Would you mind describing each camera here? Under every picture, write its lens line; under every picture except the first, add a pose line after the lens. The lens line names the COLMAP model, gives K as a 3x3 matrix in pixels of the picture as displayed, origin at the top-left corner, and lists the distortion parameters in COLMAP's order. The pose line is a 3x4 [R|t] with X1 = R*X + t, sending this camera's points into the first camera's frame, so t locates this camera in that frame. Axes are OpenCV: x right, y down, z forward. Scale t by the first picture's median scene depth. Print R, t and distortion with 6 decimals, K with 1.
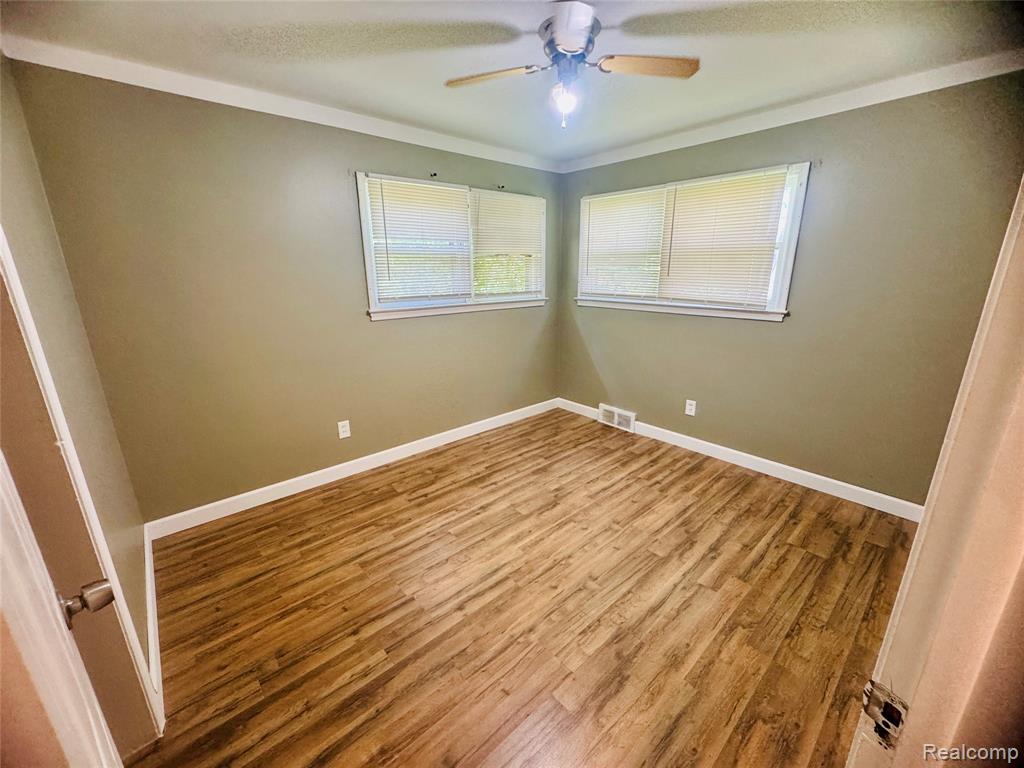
lens RADIAL K [[408.5, 0, 512.0], [0, 408.5, 384.0], [0, 0, 1]] dist [-0.000191, 0.000025]
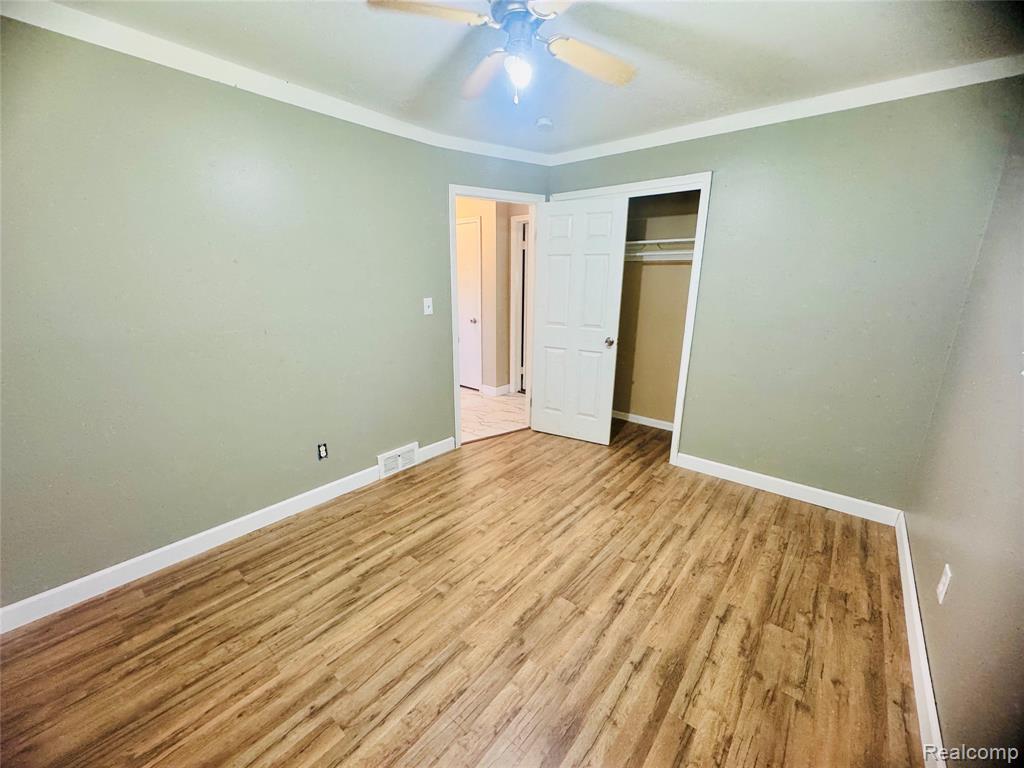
lens RADIAL K [[408.5, 0, 512.0], [0, 408.5, 384.0], [0, 0, 1]] dist [-0.000191, 0.000025]
pose [[-0.988985, 0.041026, -0.142219, 0.219062], [-0.037204, 0.861076, 0.507113, -0.413278], [0.143266, 0.506818, -0.850065, 1.508465]]
